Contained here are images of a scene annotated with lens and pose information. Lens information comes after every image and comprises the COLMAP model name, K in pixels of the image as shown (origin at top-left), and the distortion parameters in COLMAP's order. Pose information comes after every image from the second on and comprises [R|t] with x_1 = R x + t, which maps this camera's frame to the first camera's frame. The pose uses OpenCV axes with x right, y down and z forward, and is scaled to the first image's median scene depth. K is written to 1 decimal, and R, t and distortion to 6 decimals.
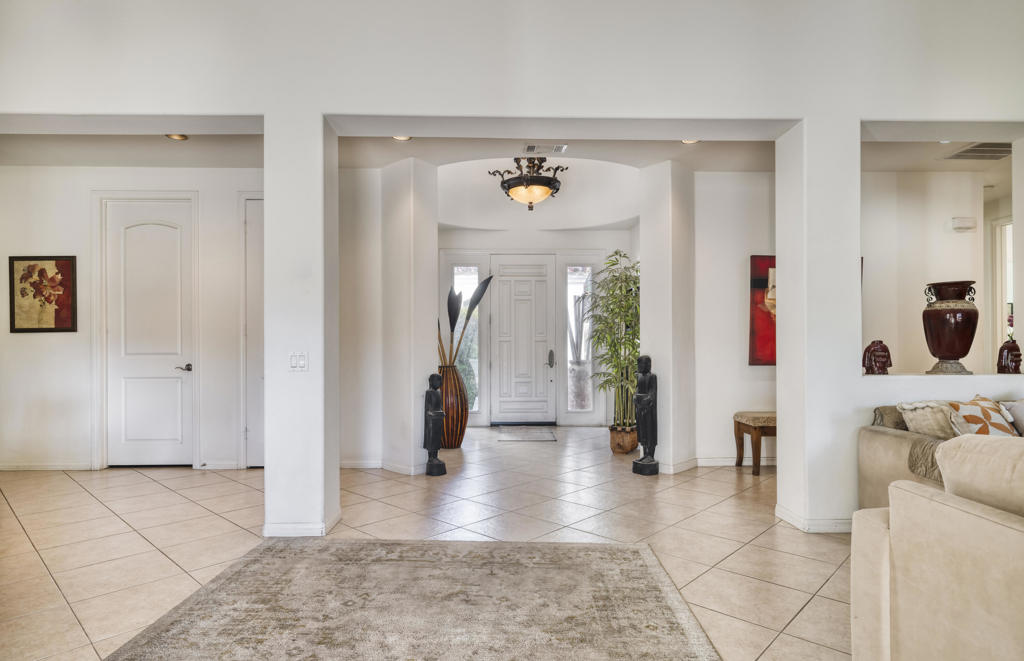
lens RADIAL K [[552.9, 0, 505.3], [0, 552.9, 348.2], [0, 0, 1]] dist [-0.001626, 0.001115]
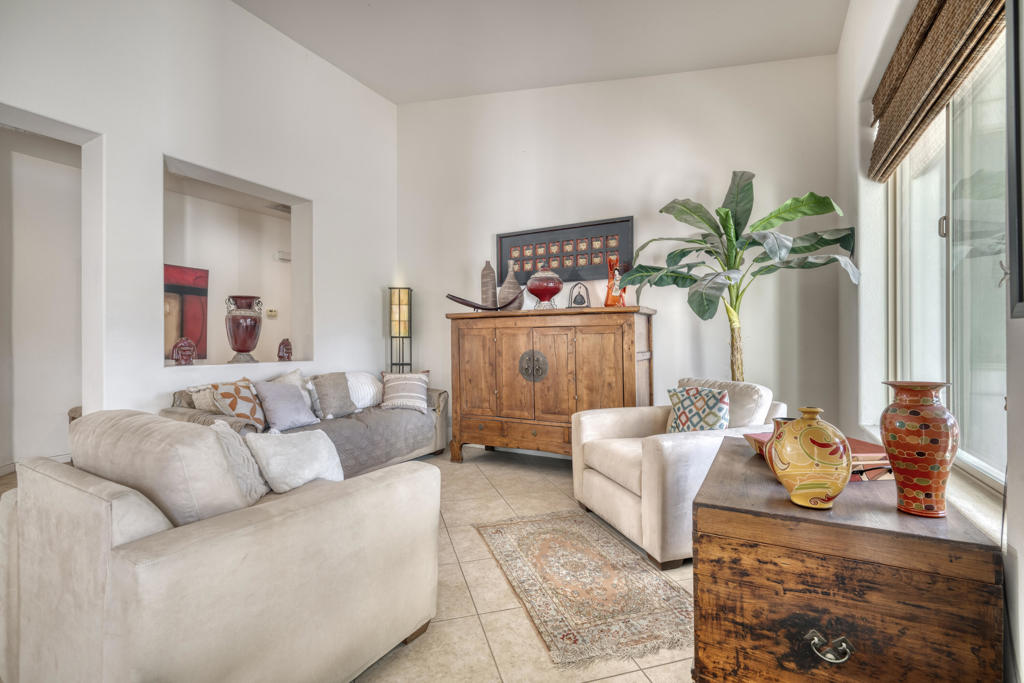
lens RADIAL K [[455.4, 0, 511.7], [0, 455.4, 342.6], [0, 0, 1]] dist [-0.001493, 0.000313]
pose [[0.506611, 0.003278, 0.862168, 0.119089], [-0.001935, 0.999995, -0.002665, -0.001326], [-0.862172, -0.000318, 0.506615, -0.105654]]
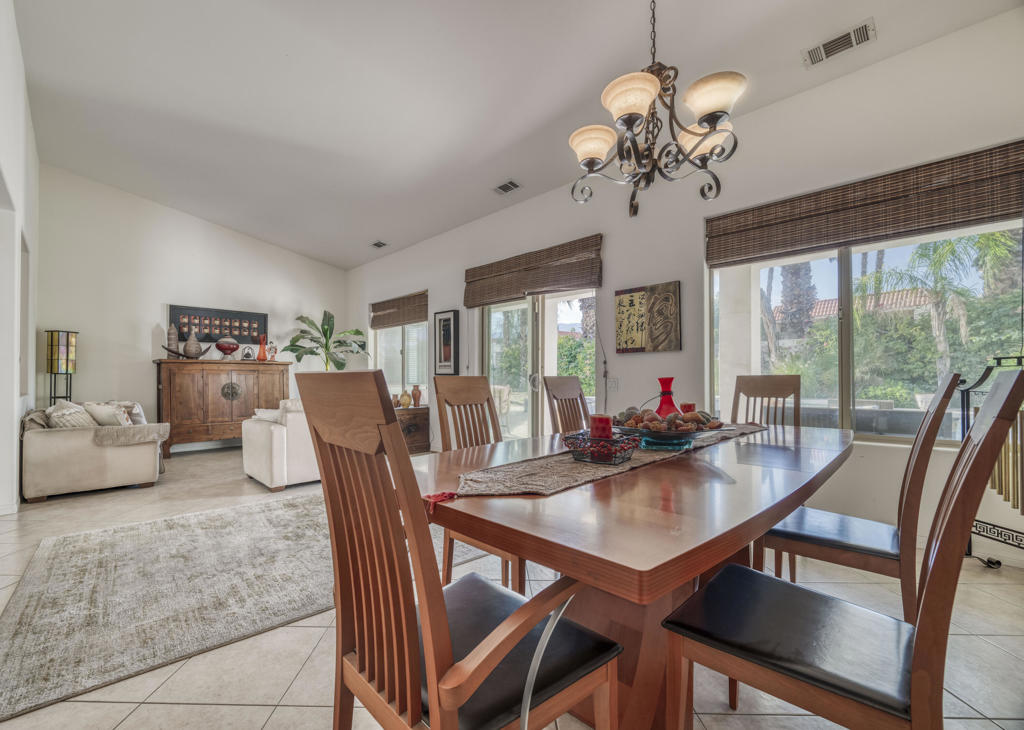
lens RADIAL K [[431.6, 0, 478.2], [0, 431.6, 378.2], [0, 0, 1]] dist [0.000193, 0.000003]
pose [[-0.664321, 0.005998, 0.747423, -0.693313], [0.003196, 0.999981, -0.005185, 0.005265], [-0.747440, -0.001056, -0.664328, 0.577523]]
